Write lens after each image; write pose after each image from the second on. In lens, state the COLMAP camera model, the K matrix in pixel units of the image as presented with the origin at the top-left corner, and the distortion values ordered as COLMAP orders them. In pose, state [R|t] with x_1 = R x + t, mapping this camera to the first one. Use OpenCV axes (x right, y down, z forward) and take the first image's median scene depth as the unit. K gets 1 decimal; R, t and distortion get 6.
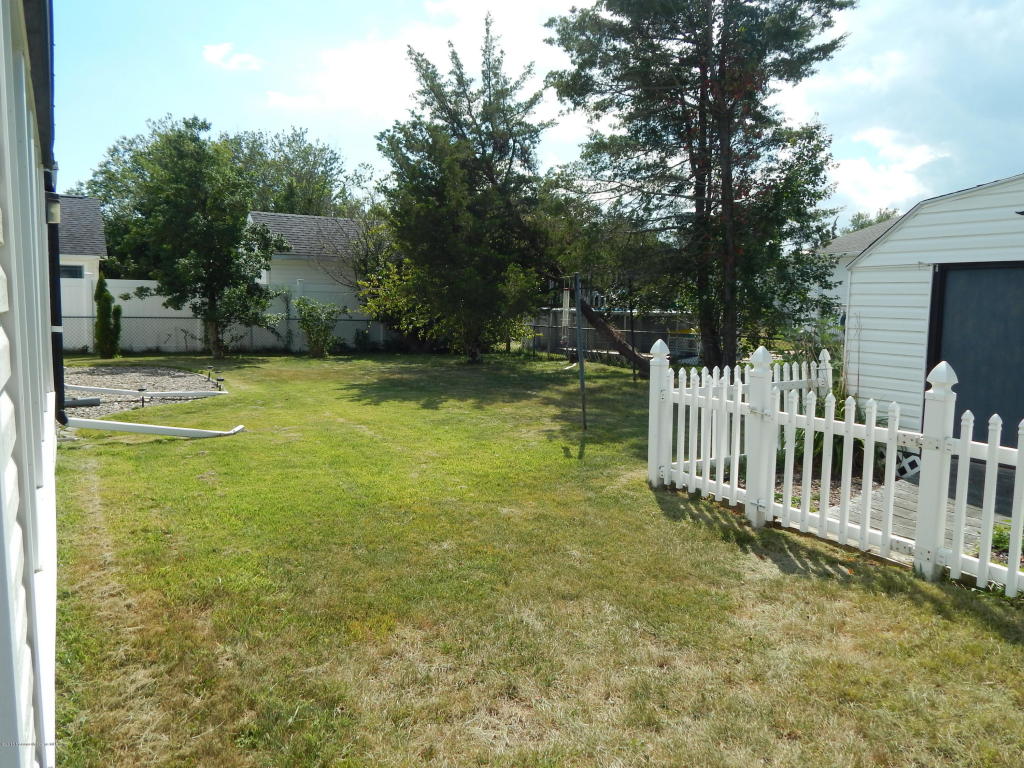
lens RADIAL K [[746.2, 0, 518.8], [0, 746.2, 379.6], [0, 0, 1]] dist [-0.003117, -0.002071]
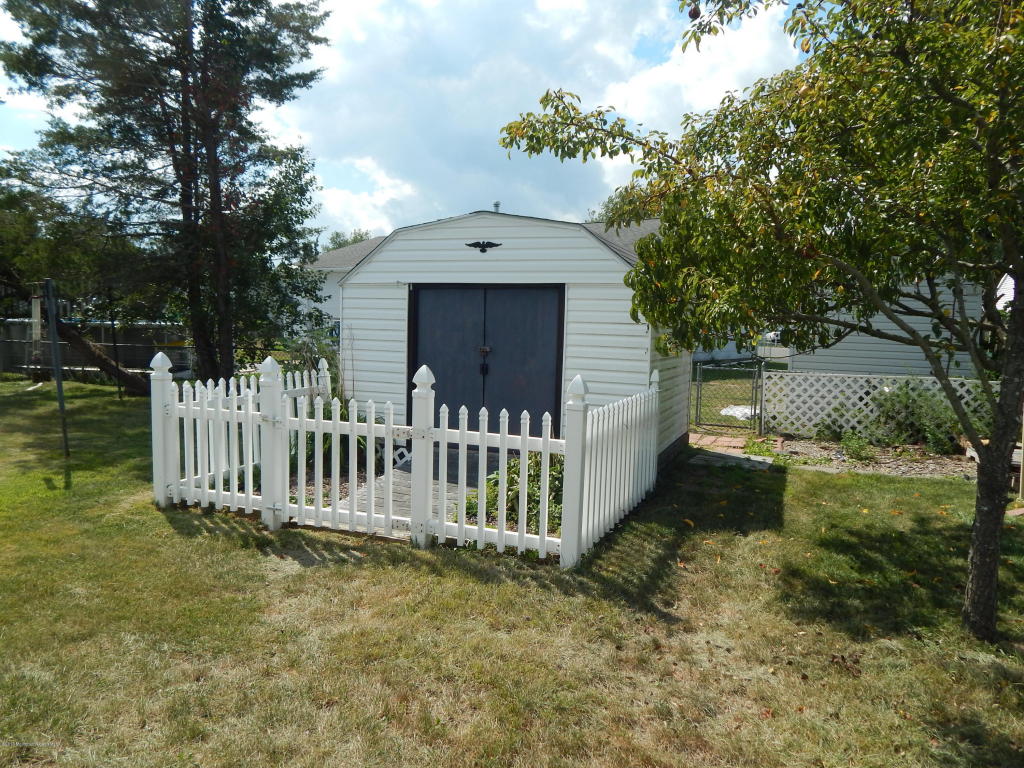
lens RADIAL K [[739.9, 0, 512.0], [0, 739.9, 384.0], [0, 0, 1]] dist [-0.002133, -0.002496]
pose [[0.795191, -0.046960, 0.604537, -0.014459], [0.052364, 0.998590, 0.008691, 0.001002], [-0.604093, 0.024745, 0.796529, -0.013495]]
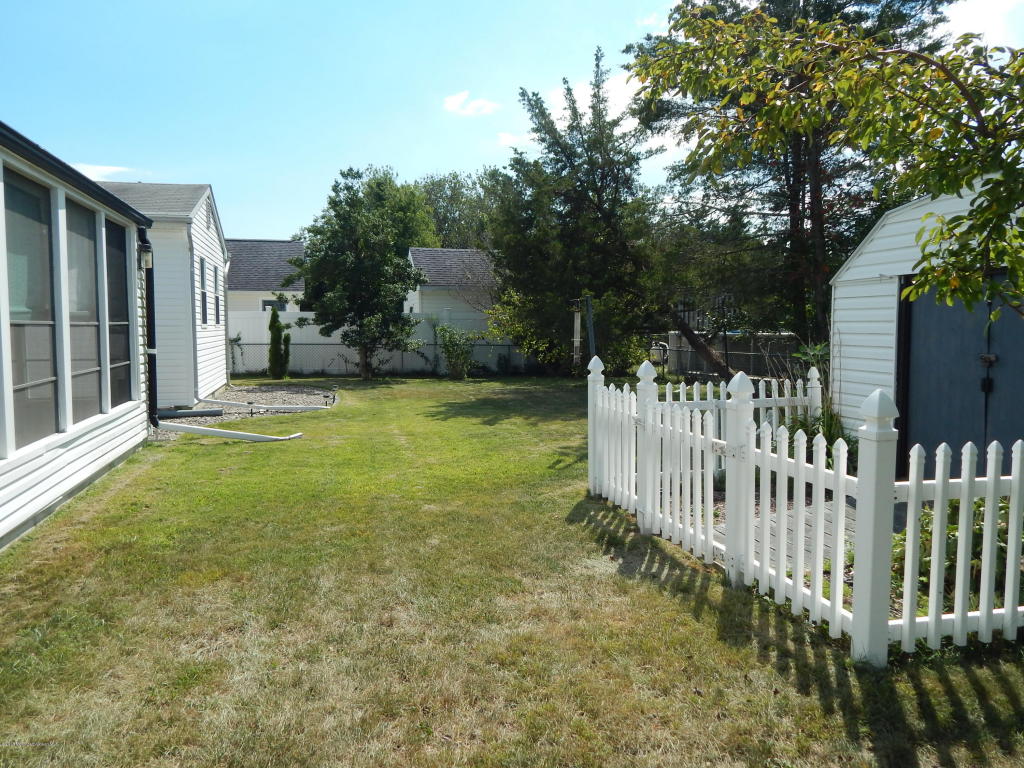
lens RADIAL K [[747.1, 0, 512.0], [0, 747.1, 384.0], [0, 0, 1]] dist [-0.010085, -0.001755]
pose [[0.959949, 0.005387, -0.280124, 0.195993], [-0.013528, 0.999540, -0.027137, 0.008539], [0.279849, 0.029839, 0.959580, -0.025526]]
